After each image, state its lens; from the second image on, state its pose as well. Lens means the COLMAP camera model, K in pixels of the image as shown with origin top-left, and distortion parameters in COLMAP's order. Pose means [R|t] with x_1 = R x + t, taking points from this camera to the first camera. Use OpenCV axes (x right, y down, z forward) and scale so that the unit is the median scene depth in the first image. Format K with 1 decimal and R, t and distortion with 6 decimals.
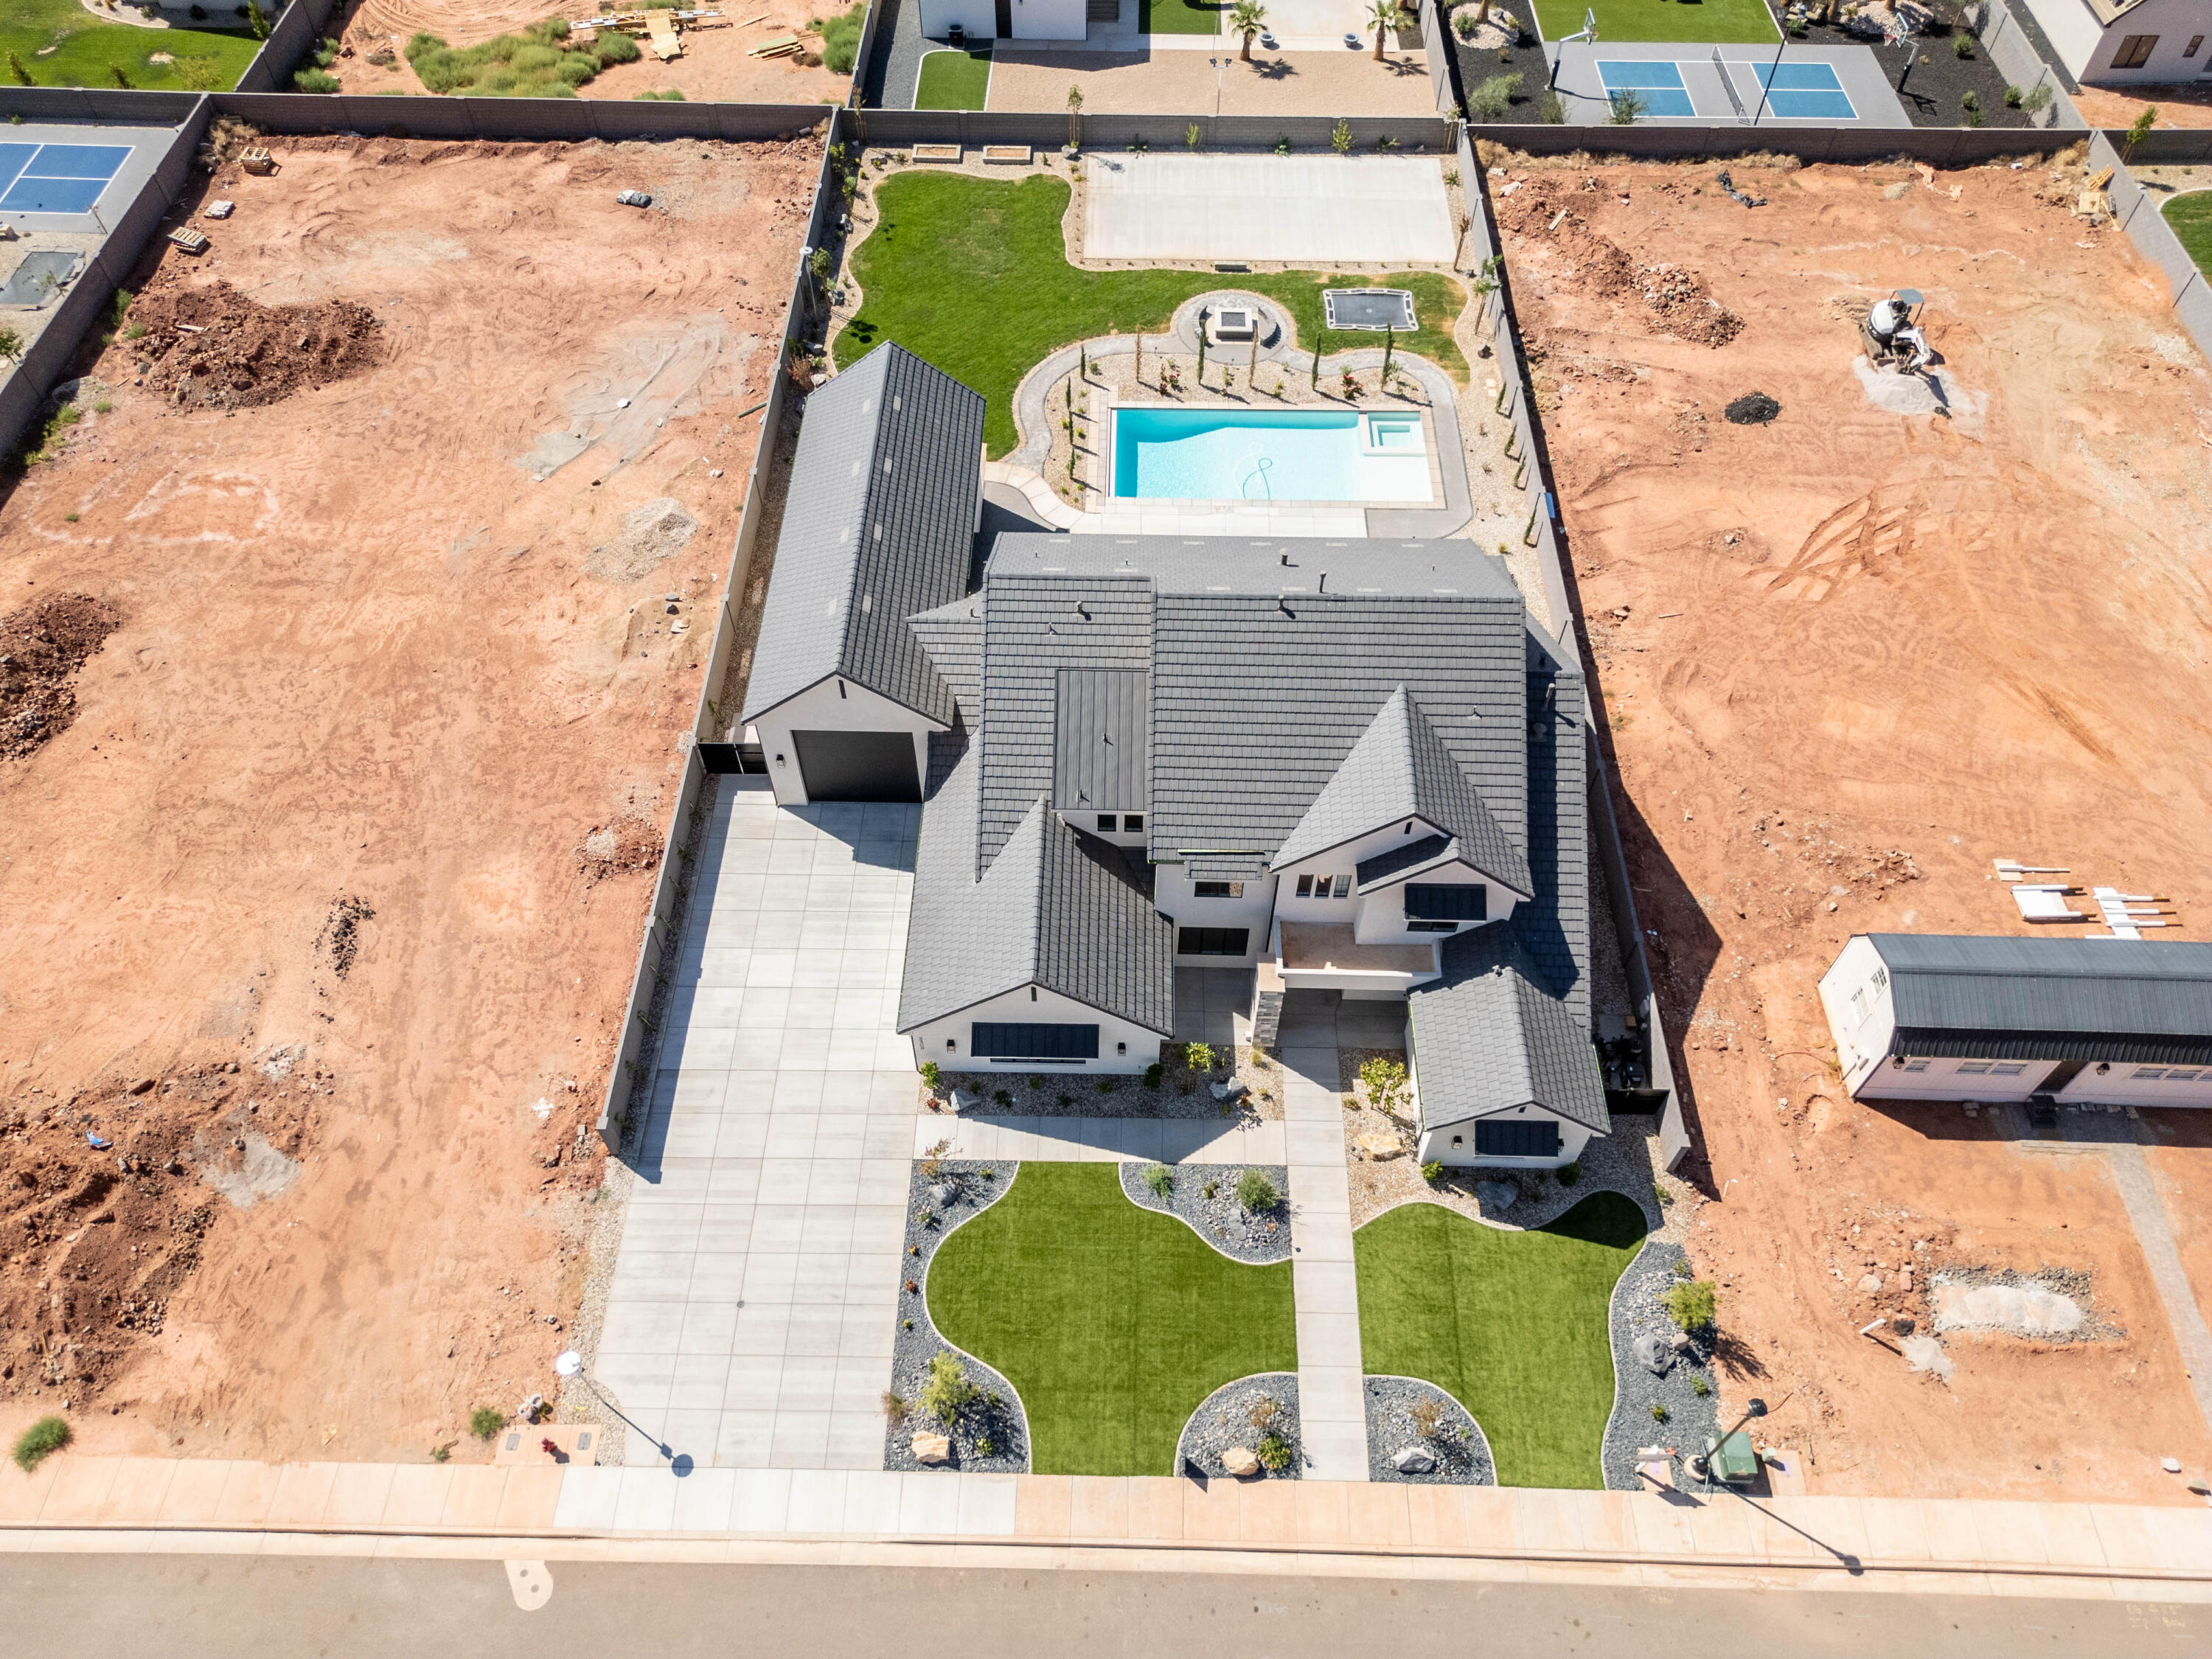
lens RADIAL K [[1562.1, 0, 1111.1], [0, 1562.1, 826.2], [0, 0, 1]] dist [0.063655, -0.058484]
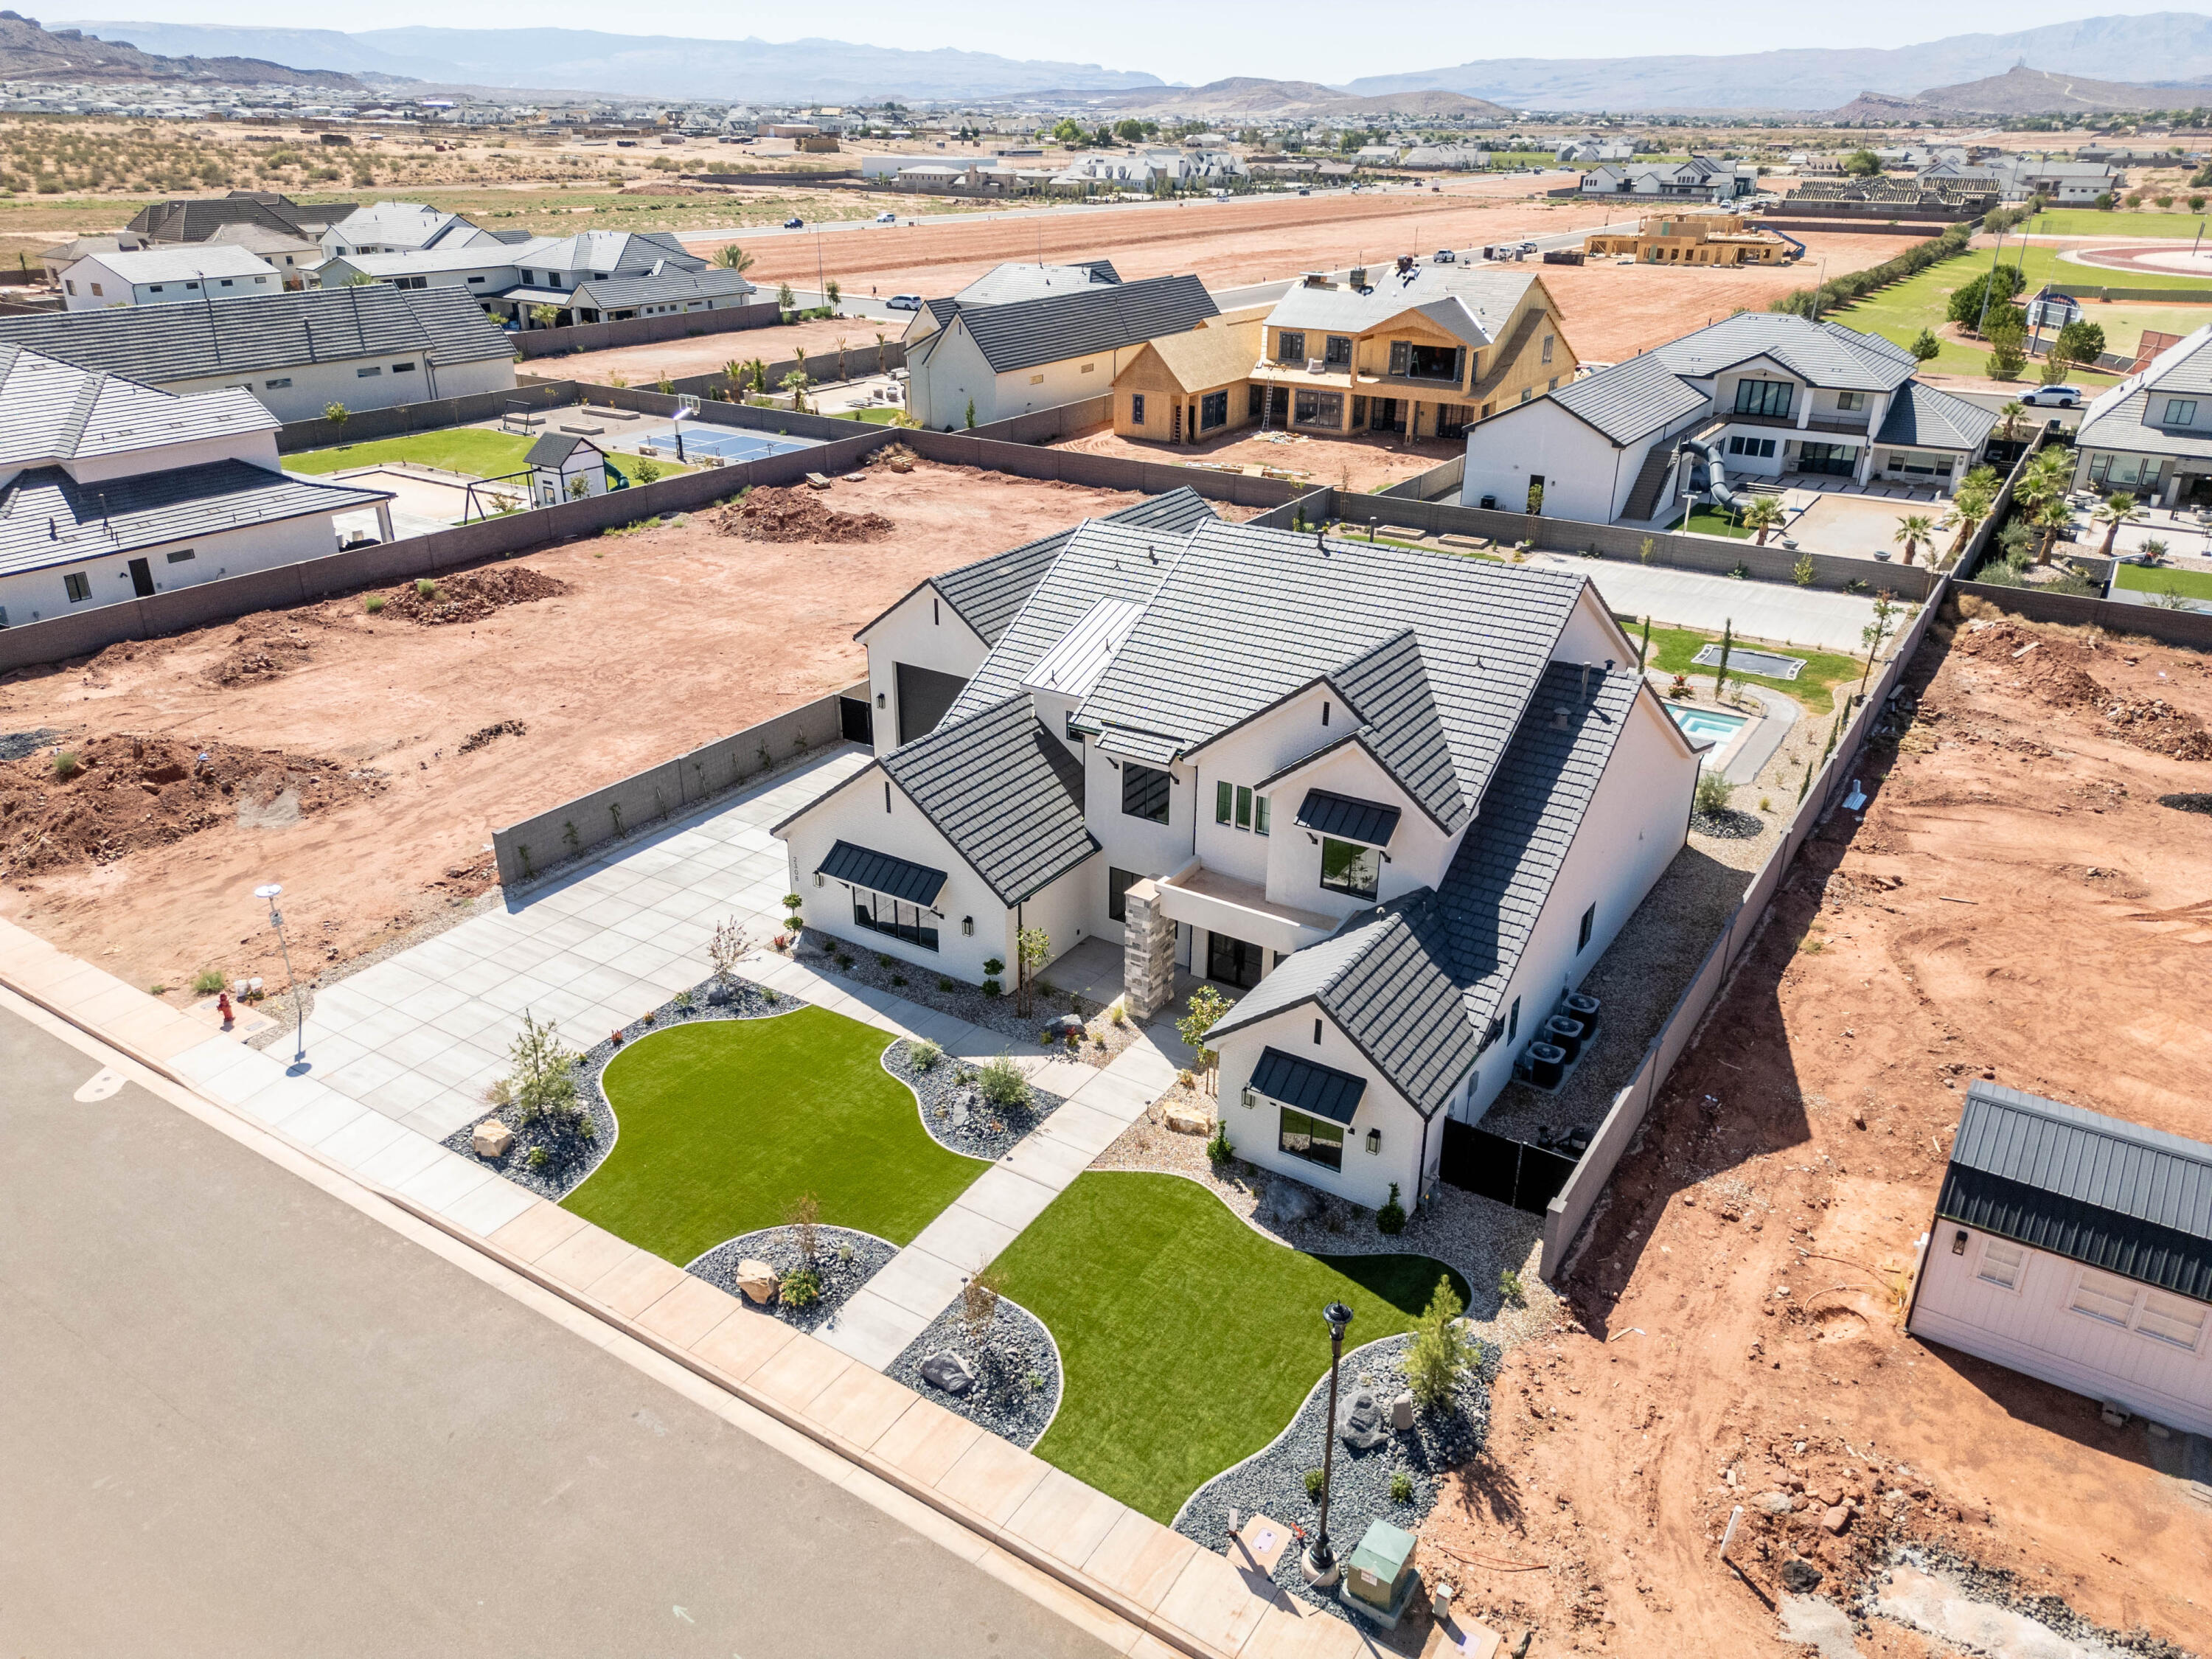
lens RADIAL K [[1562.1, 0, 1110.8], [0, 1562.1, 828.4], [0, 0, 1]] dist [0.063655, -0.058484]
pose [[0.851208, 0.219107, -0.476903, 0.435599], [-0.421380, 0.827009, -0.372148, 0.355152], [0.312863, 0.517733, 0.796284, 0.288025]]
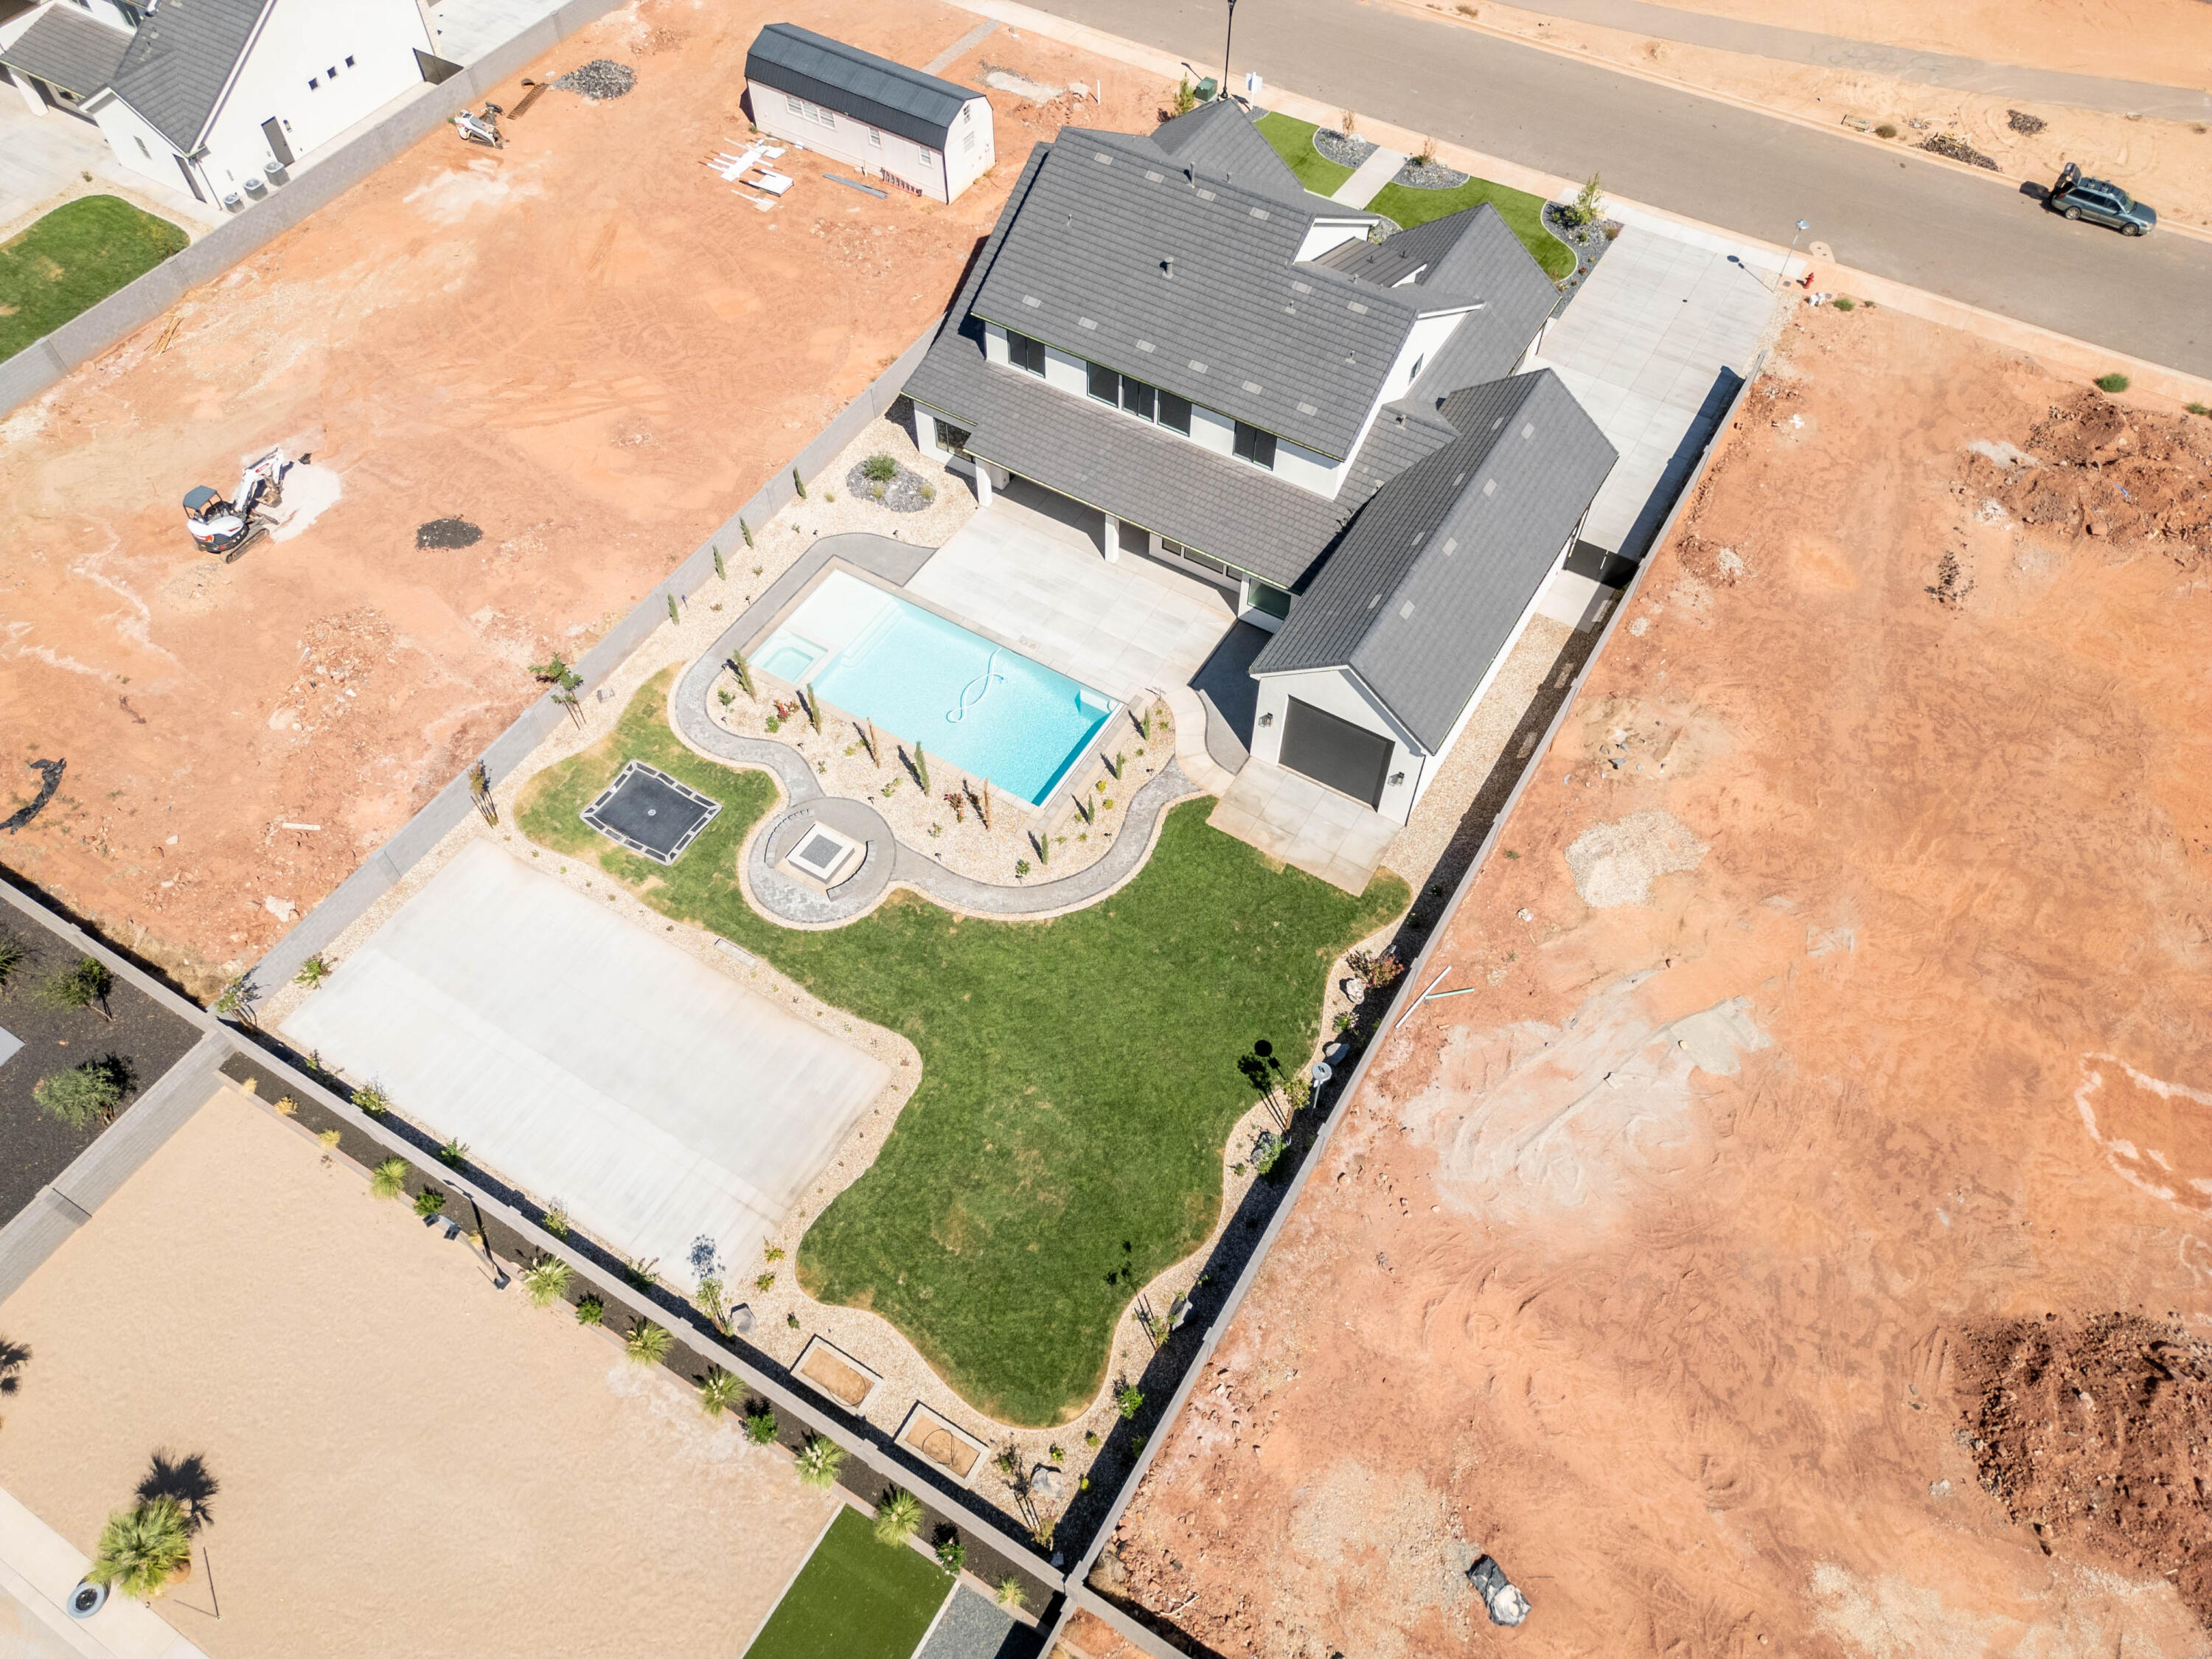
lens RADIAL K [[1562.1, 0, 1107.0], [0, 1562.1, 825.0], [0, 0, 1]] dist [0.063655, -0.058484]
pose [[-0.866218, -0.414609, 0.278864, -0.346419], [0.393306, -0.221544, 0.892316, -1.310808], [-0.308182, 0.882620, 0.354974, 0.943120]]
